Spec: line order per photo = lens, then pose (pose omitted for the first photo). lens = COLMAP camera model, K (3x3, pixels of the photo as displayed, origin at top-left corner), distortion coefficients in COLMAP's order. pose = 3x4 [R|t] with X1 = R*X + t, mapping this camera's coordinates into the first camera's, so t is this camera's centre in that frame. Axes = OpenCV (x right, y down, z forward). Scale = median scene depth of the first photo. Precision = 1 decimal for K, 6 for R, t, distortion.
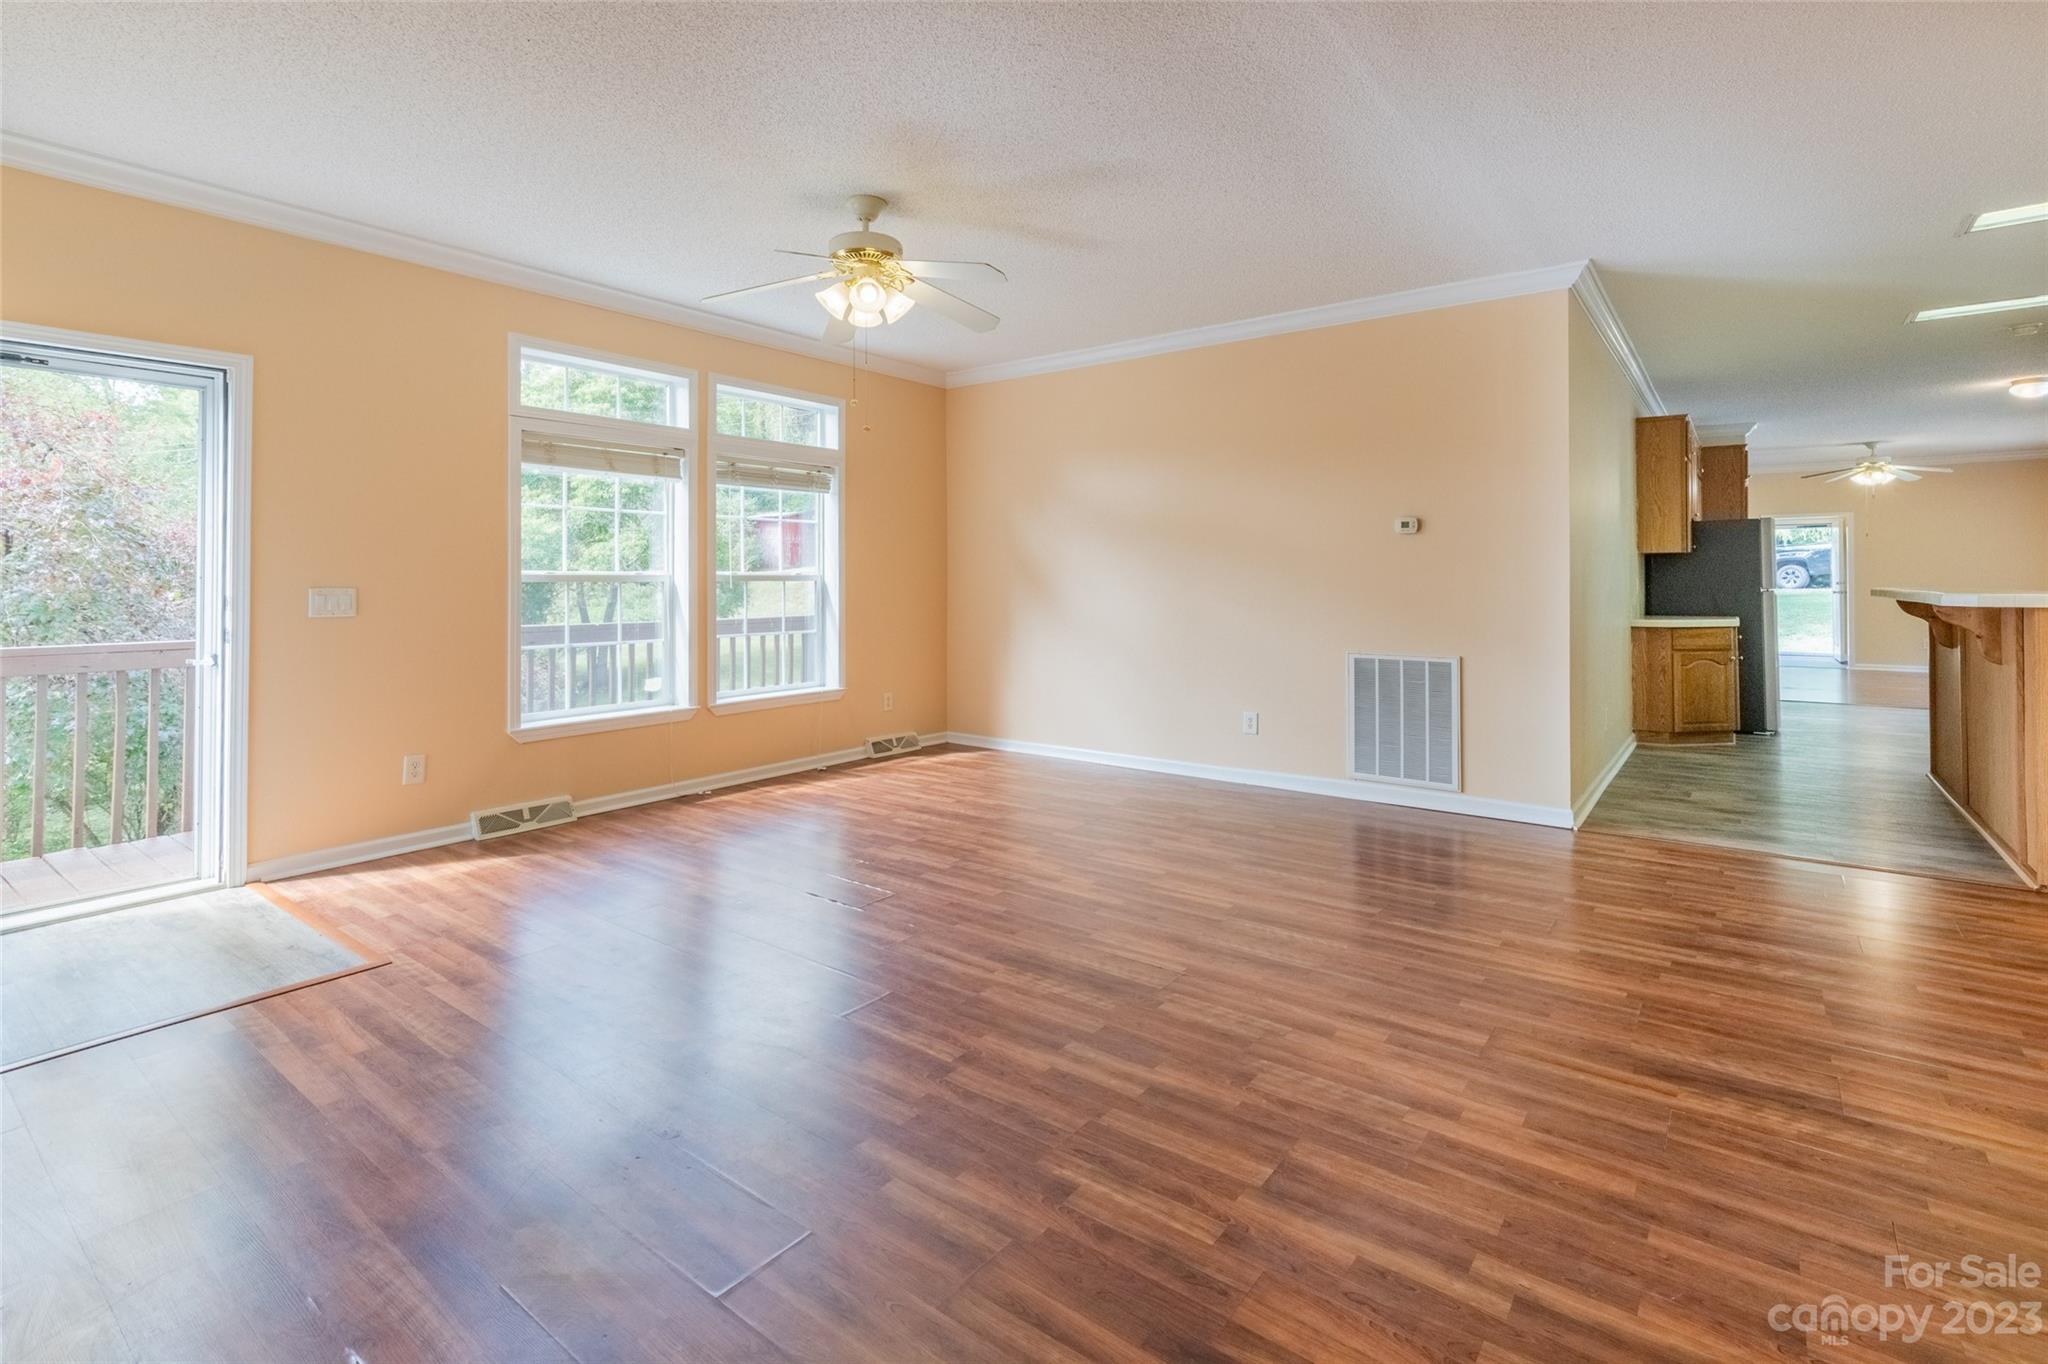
lens RADIAL K [[944.1, 0, 1035.7], [0, 944.1, 561.7], [0, 0, 1]] dist [0.005334, -0.000014]
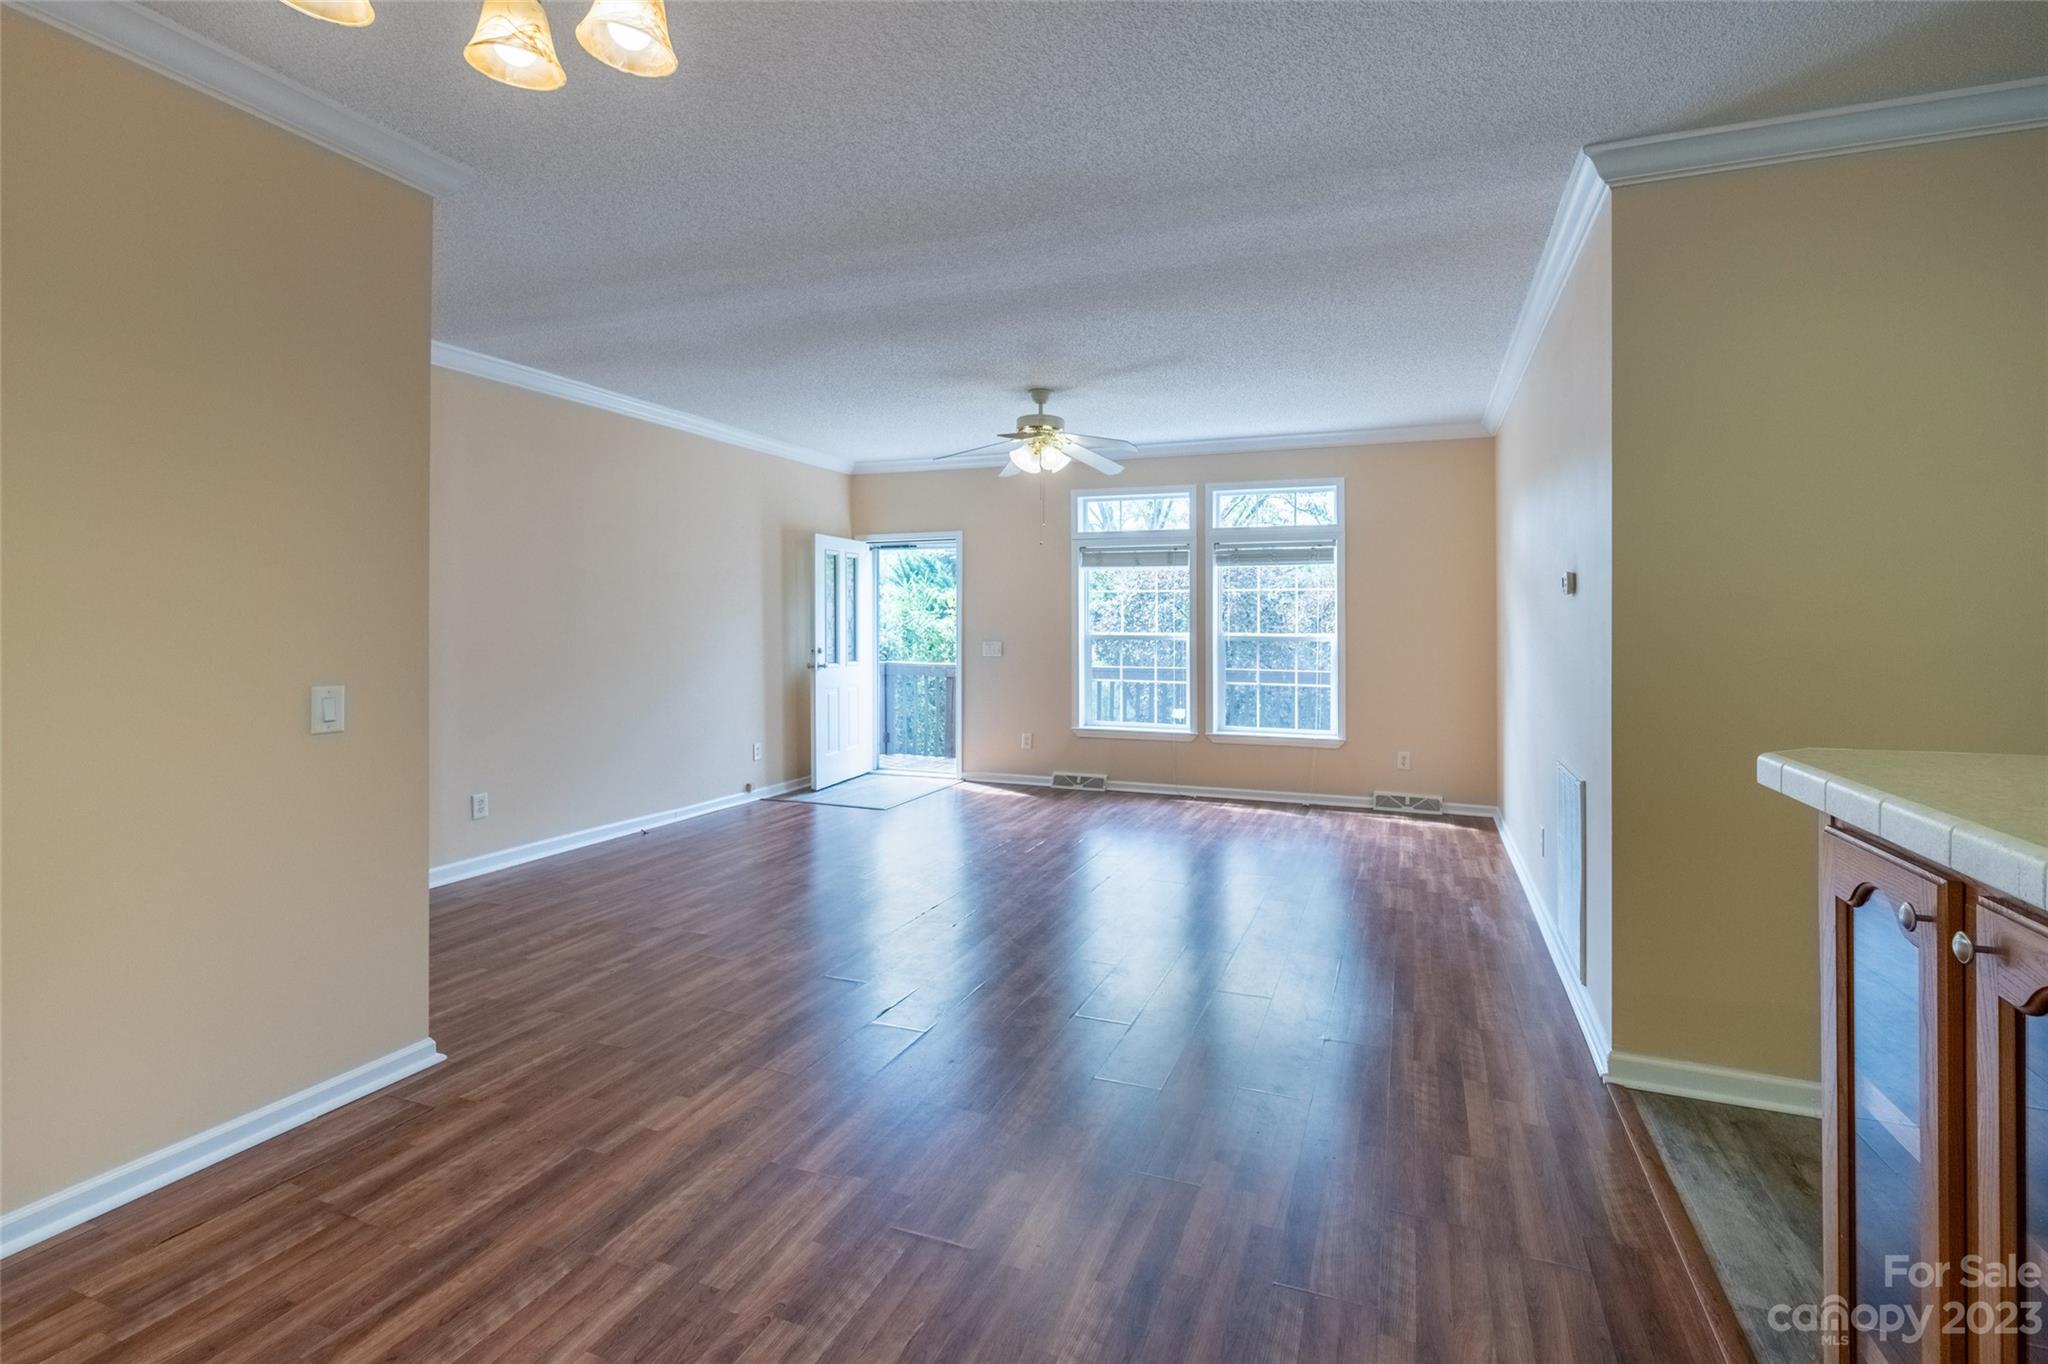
lens RADIAL K [[944.1, 0, 1033.7], [0, 944.1, 614.1], [0, 0, 1]] dist [0.005334, -0.000014]
pose [[0.271025, -0.007355, -0.962544, 0.939790], [0.015234, 0.999878, -0.003351, -0.017257], [0.962452, -0.013755, 0.271104, 0.437070]]
